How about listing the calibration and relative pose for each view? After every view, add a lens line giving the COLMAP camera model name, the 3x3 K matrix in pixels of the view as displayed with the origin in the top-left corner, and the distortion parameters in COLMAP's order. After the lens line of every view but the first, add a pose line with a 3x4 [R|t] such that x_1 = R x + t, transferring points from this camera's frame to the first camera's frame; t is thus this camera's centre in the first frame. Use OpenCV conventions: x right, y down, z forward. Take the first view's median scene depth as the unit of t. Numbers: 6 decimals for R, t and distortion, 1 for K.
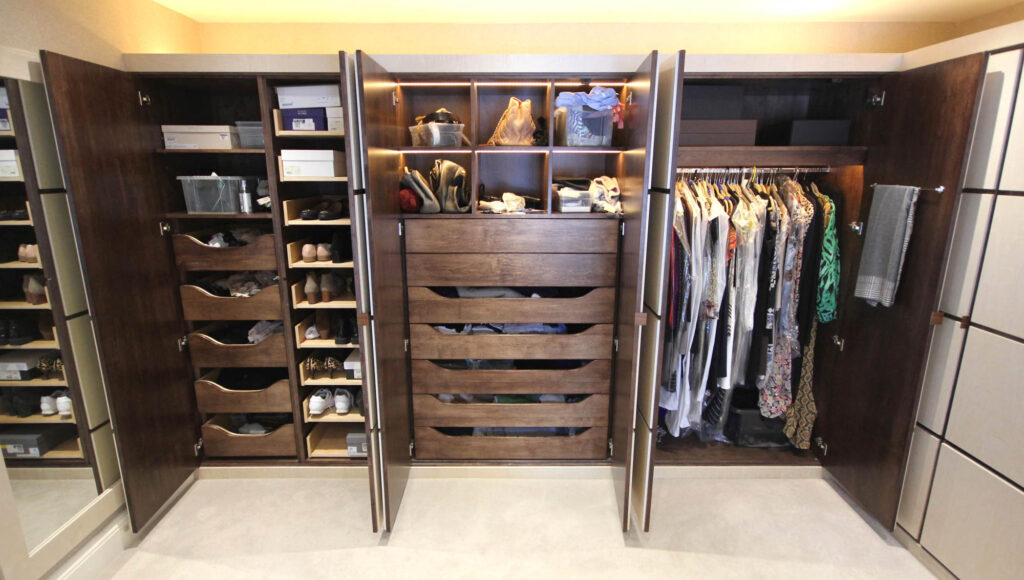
lens RADIAL K [[517.7, 0, 511.2], [0, 517.7, 293.8], [0, 0, 1]] dist [0.000364, 0.000065]
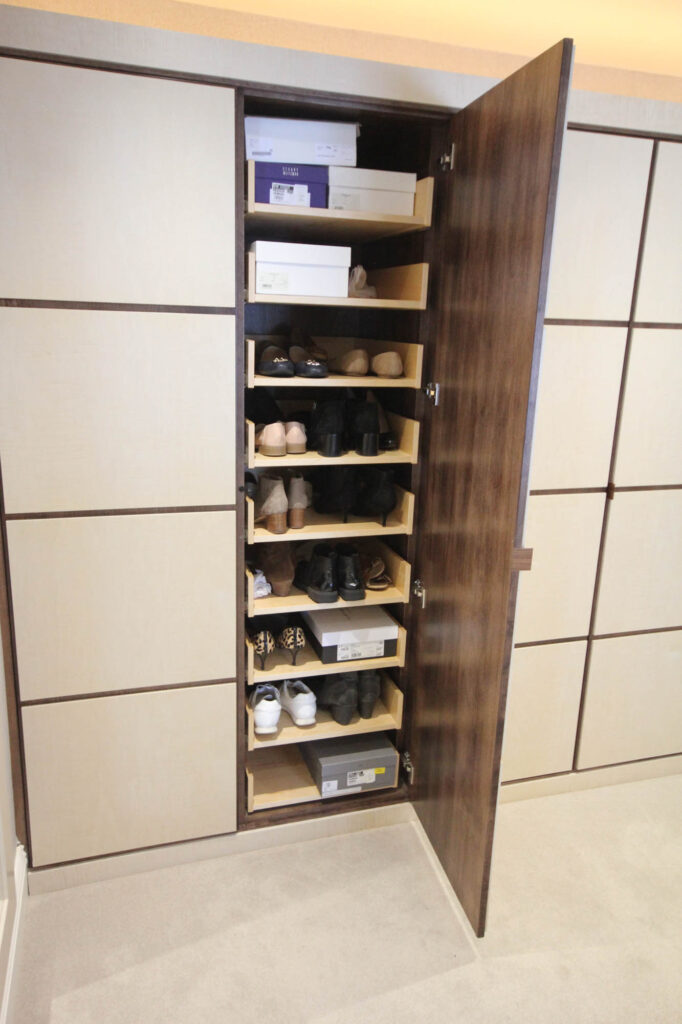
lens RADIAL K [[739.9, 0, 342.0], [0, 739.9, 510.1], [0, 0, 1]] dist [0.000064, -0.001339]
pose [[0.959123, -0.043235, 0.279668, -0.537956], [0.035605, 0.998844, 0.032307, -0.027553], [-0.280742, -0.021029, 0.959553, 0.240603]]
